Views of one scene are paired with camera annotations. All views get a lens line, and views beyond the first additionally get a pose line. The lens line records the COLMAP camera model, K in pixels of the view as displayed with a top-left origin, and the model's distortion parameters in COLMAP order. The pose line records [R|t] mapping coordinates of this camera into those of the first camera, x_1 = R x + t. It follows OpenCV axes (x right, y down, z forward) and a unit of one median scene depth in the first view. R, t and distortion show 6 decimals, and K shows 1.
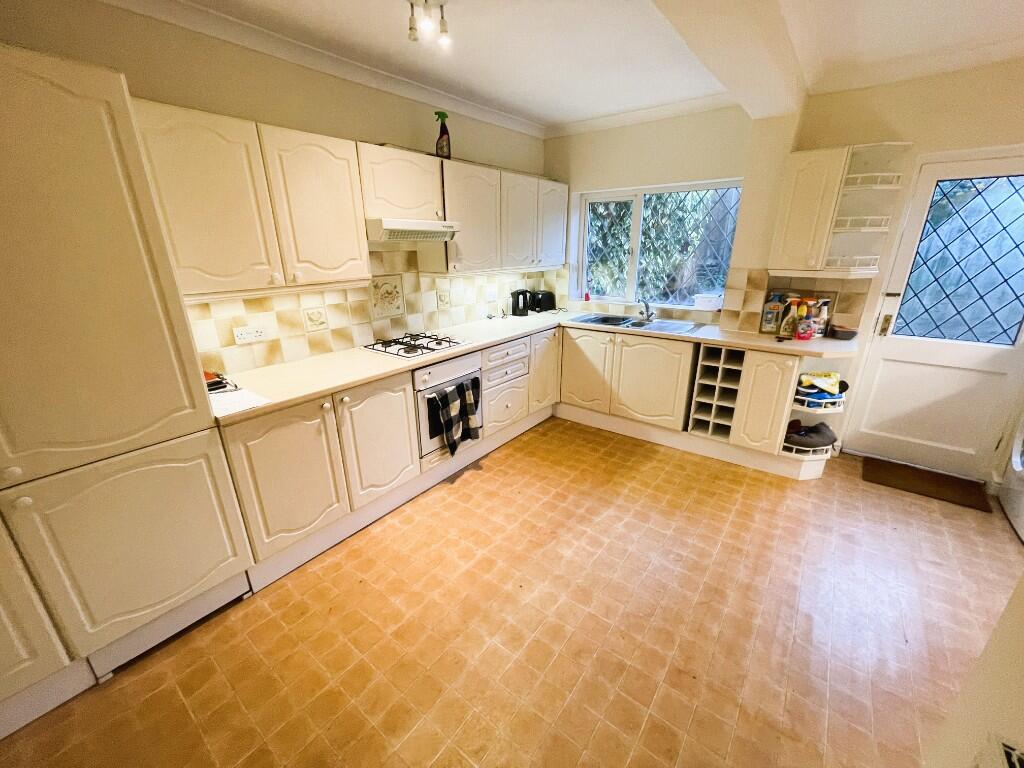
lens RADIAL K [[410.6, 0, 512.1], [0, 410.6, 387.3], [0, 0, 1]] dist [-0.001329, -0.000188]
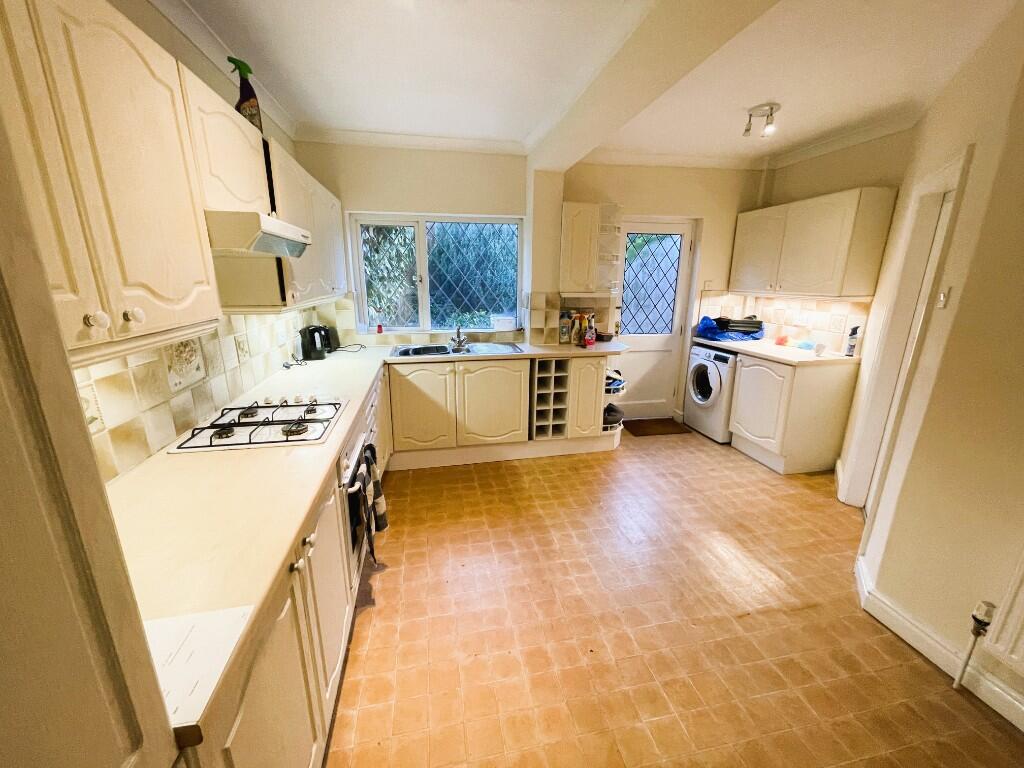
lens RADIAL K [[410.6, 0, 512.1], [0, 410.6, 387.3], [0, 0, 1]] dist [-0.001329, -0.000188]
pose [[0.655052, -0.184697, 0.732662, -0.435406], [0.238602, 0.970611, 0.031354, -0.085437], [-0.716921, 0.154276, 0.679870, 0.313937]]
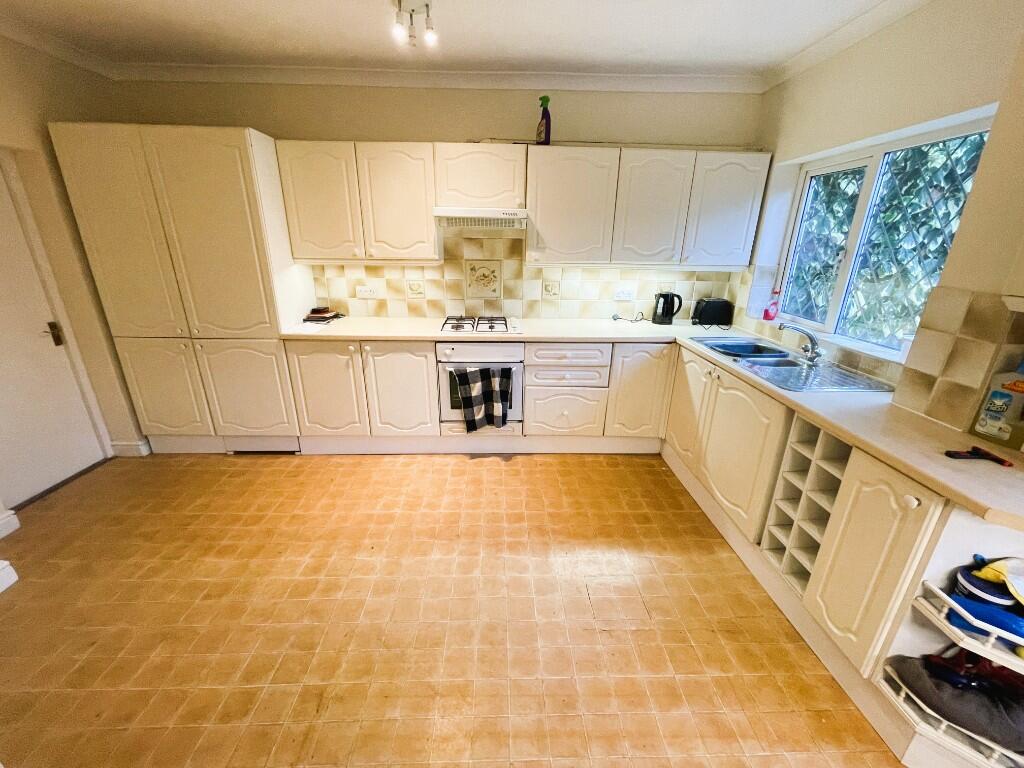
lens RADIAL K [[412.1, 0, 512.6], [0, 412.1, 386.6], [0, 0, 1]] dist [0.000350, 0.000215]
pose [[0.635498, 0.277592, -0.720475, 0.641866], [-0.275206, 0.953284, 0.124545, -0.106272], [0.721390, 0.119131, 0.682206, 0.336802]]
